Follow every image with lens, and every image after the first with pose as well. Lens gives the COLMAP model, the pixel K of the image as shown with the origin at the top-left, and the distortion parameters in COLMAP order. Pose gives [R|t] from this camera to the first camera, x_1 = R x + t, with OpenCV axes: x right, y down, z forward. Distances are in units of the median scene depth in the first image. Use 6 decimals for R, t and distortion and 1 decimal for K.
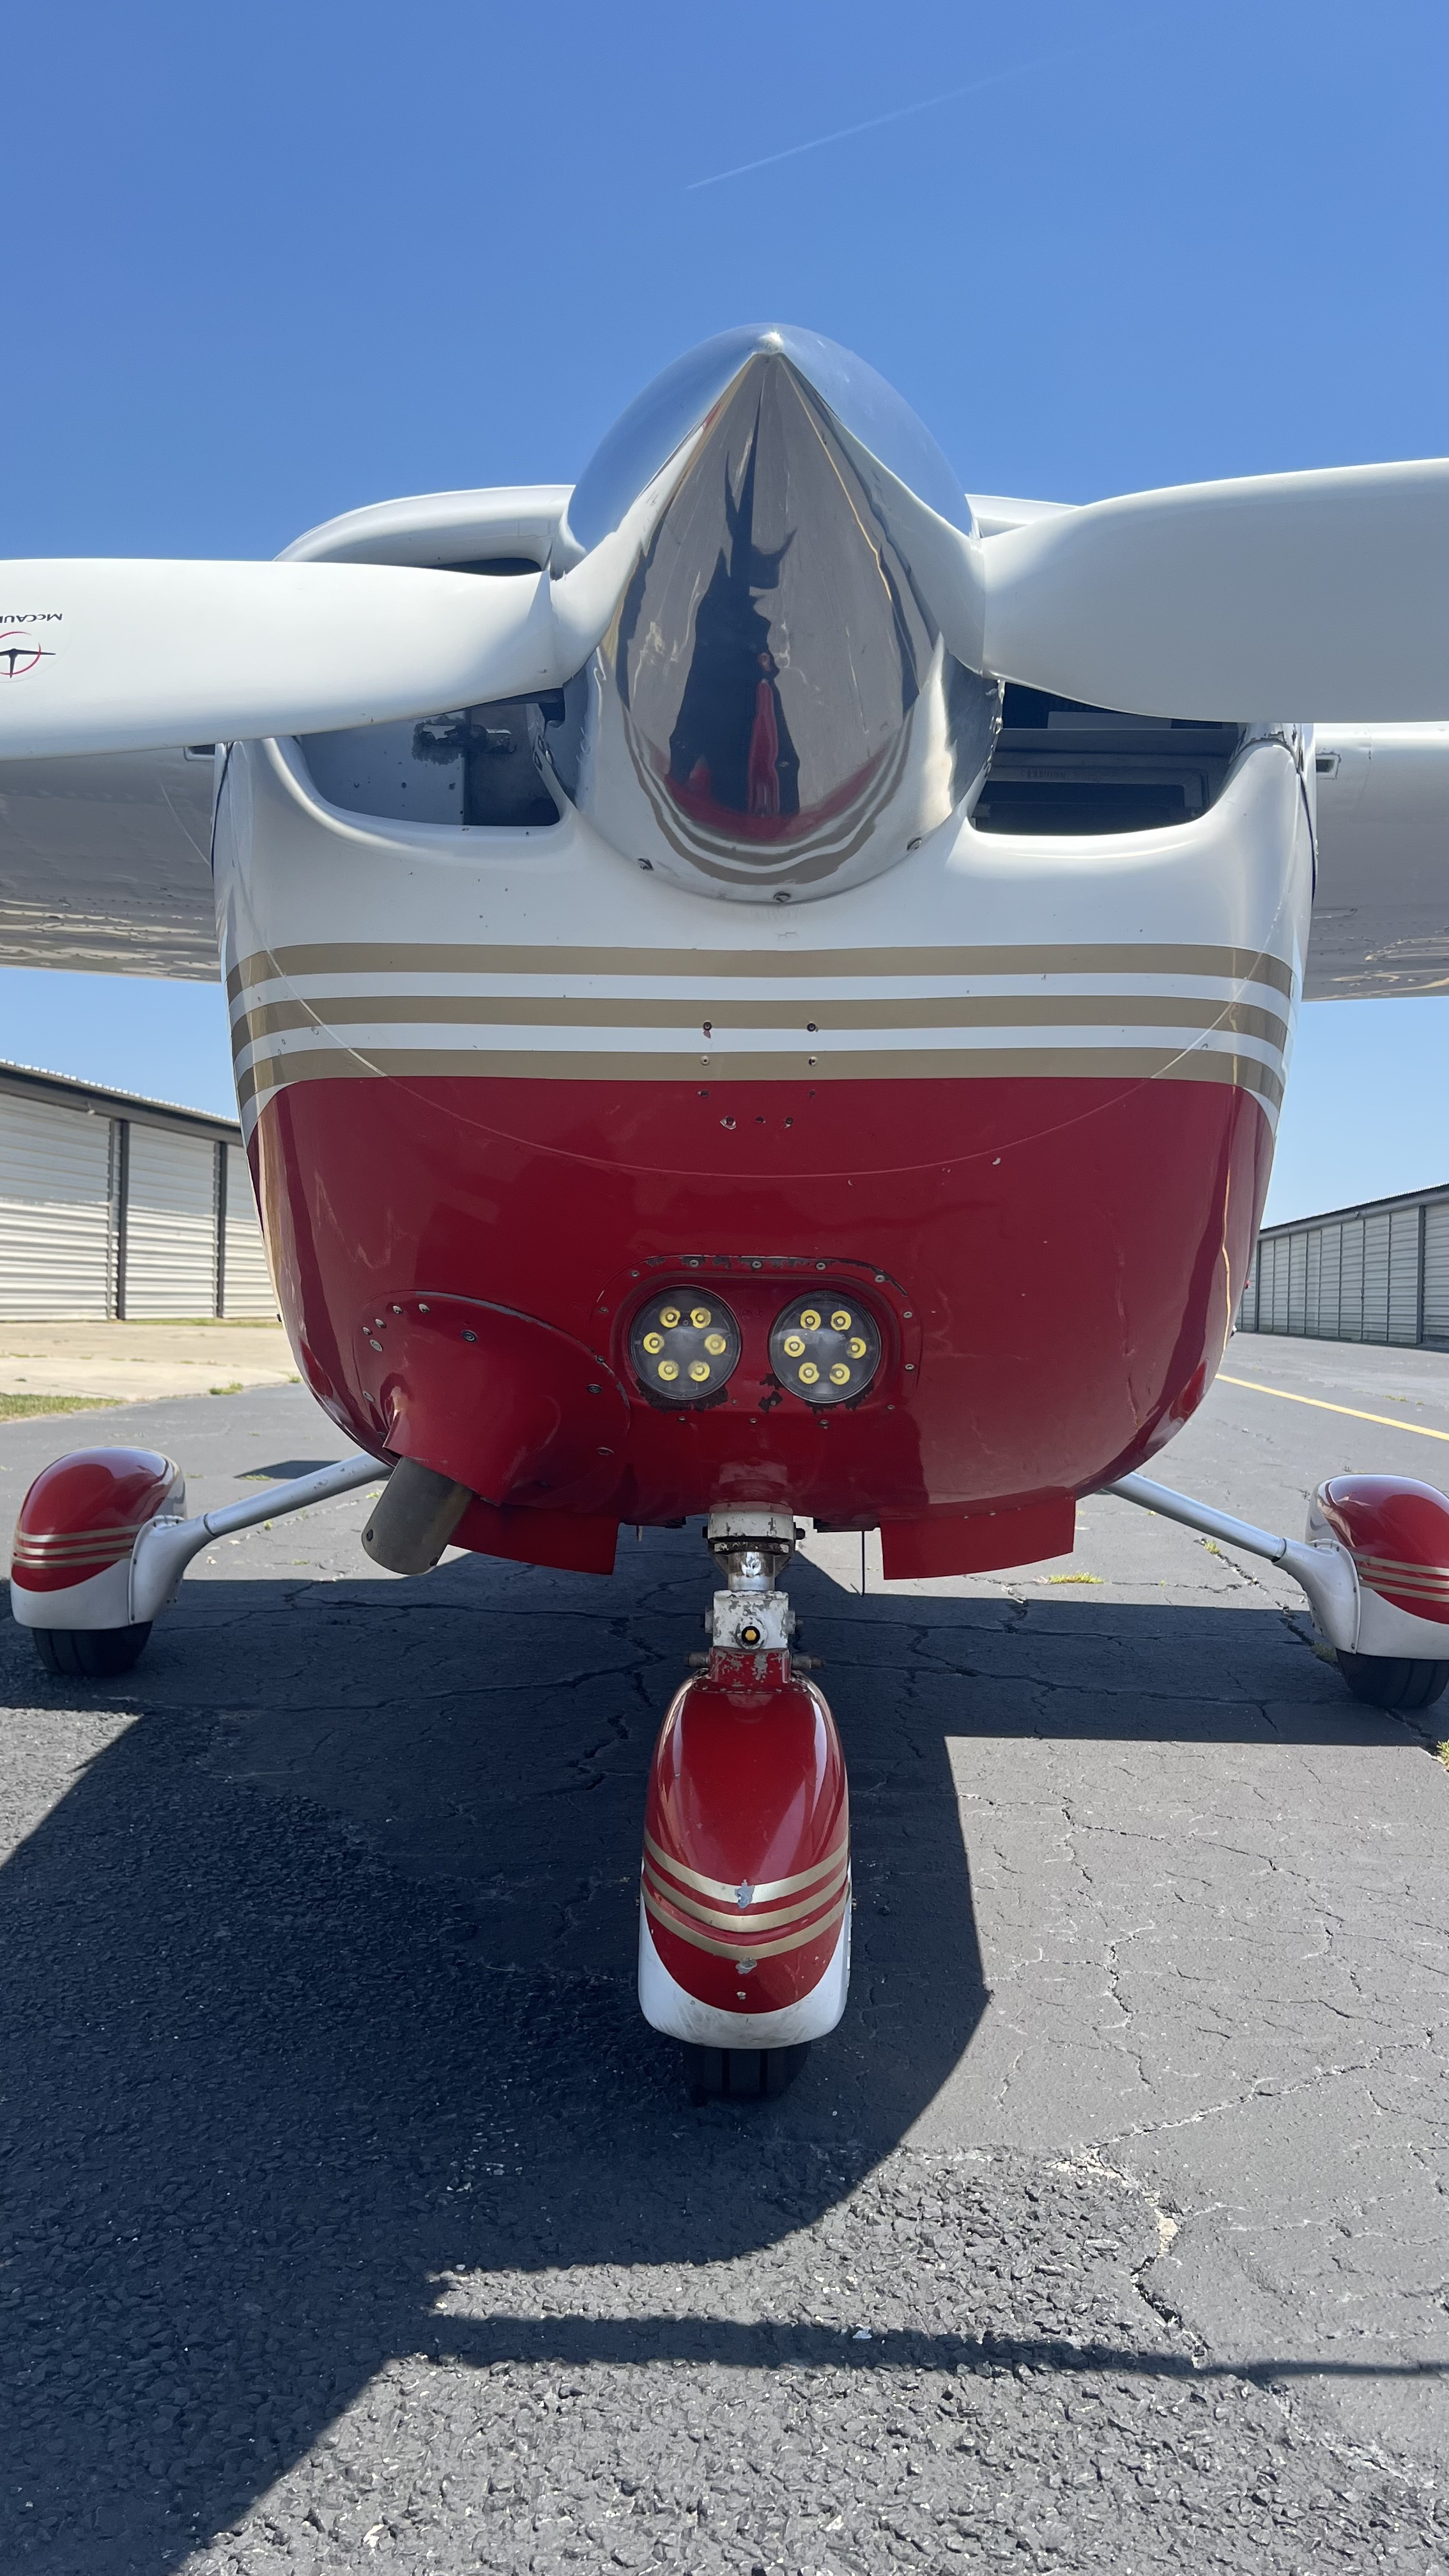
lens RADIAL K [[1910.0, 0, 725.9], [0, 1910.0, 1298.2], [0, 0, 1]] dist [0.008243, 0.011355]
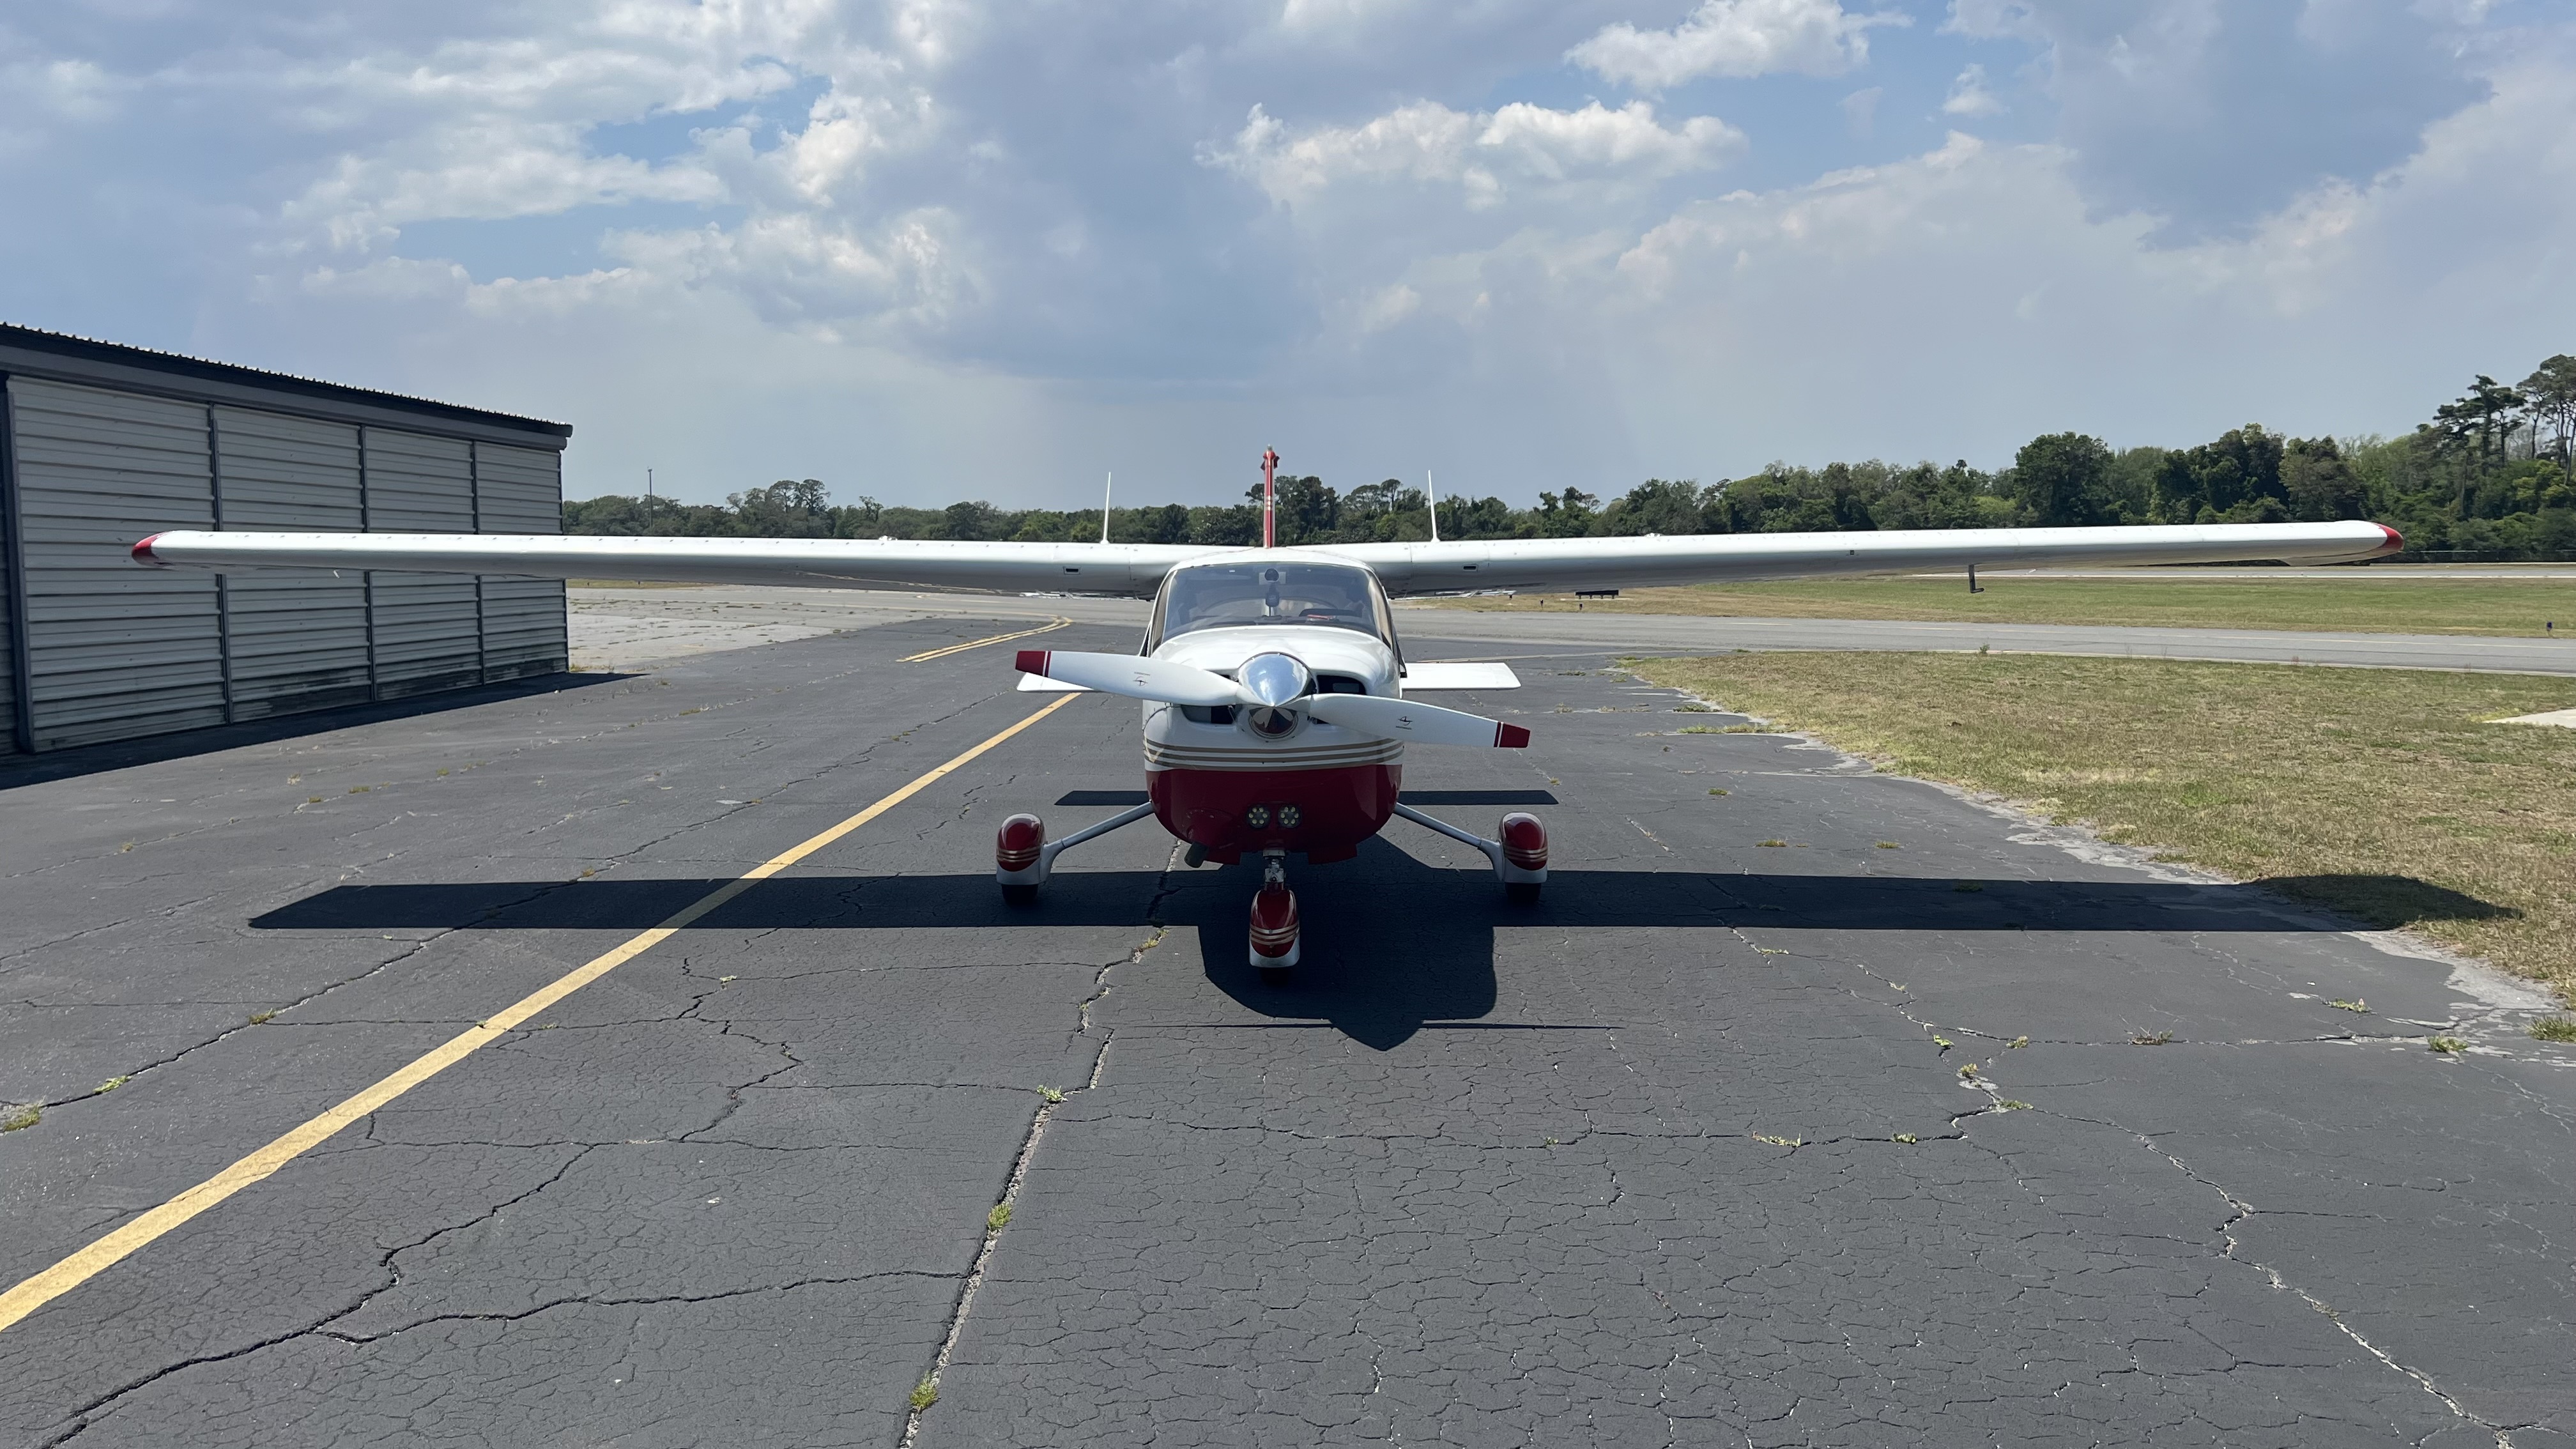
lens RADIAL K [[1888.2, 0, 1229.7], [0, 1888.2, 779.0], [0, 0, 1]] dist [-0.009711, -0.014403]
pose [[0.999485, -0.027795, -0.016006, -0.015522], [0.029204, 0.994971, 0.095809, -0.549205], [0.013263, -0.096227, 0.995271, -3.855868]]
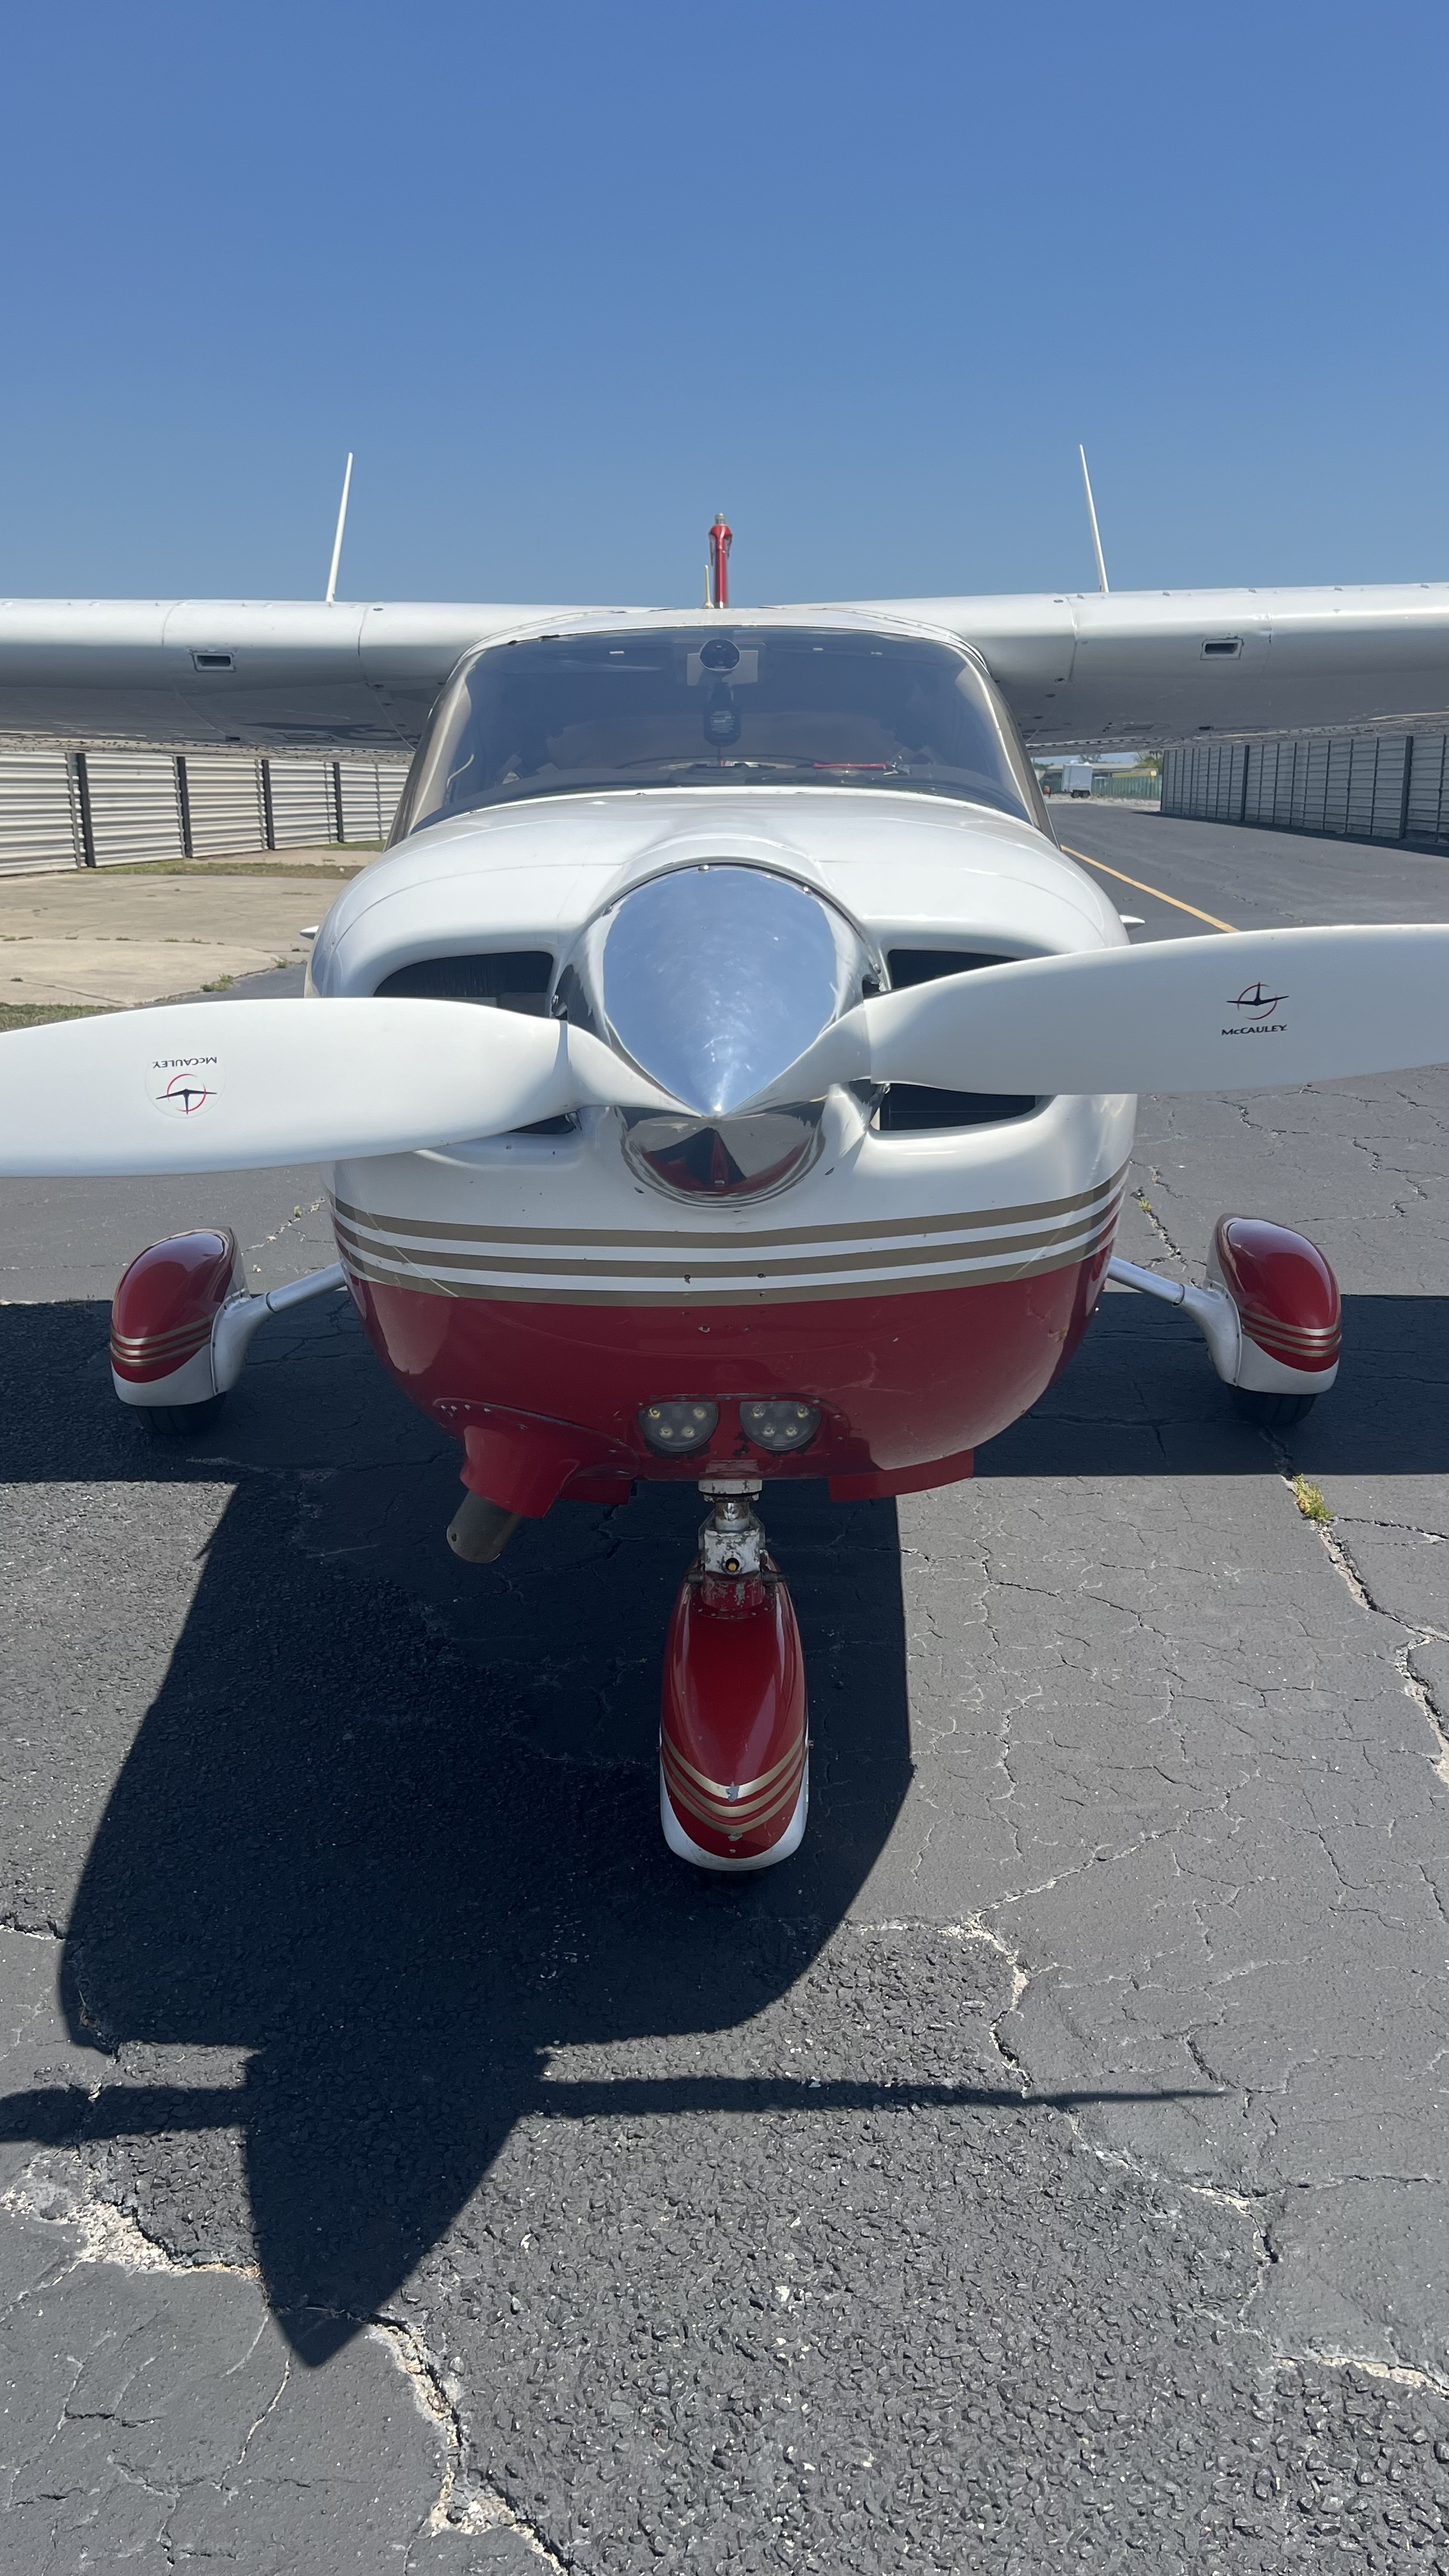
lens RADIAL K [[1864.0, 0, 725.4], [0, 1864.0, 1295.0], [0, 0, 1]] dist [0.060429, -0.085931]
pose [[0.999430, -0.033458, 0.004401, 0.011085], [0.031356, 0.968929, 0.245343, -0.435680], [-0.012473, -0.245065, 0.969426, -0.317076]]
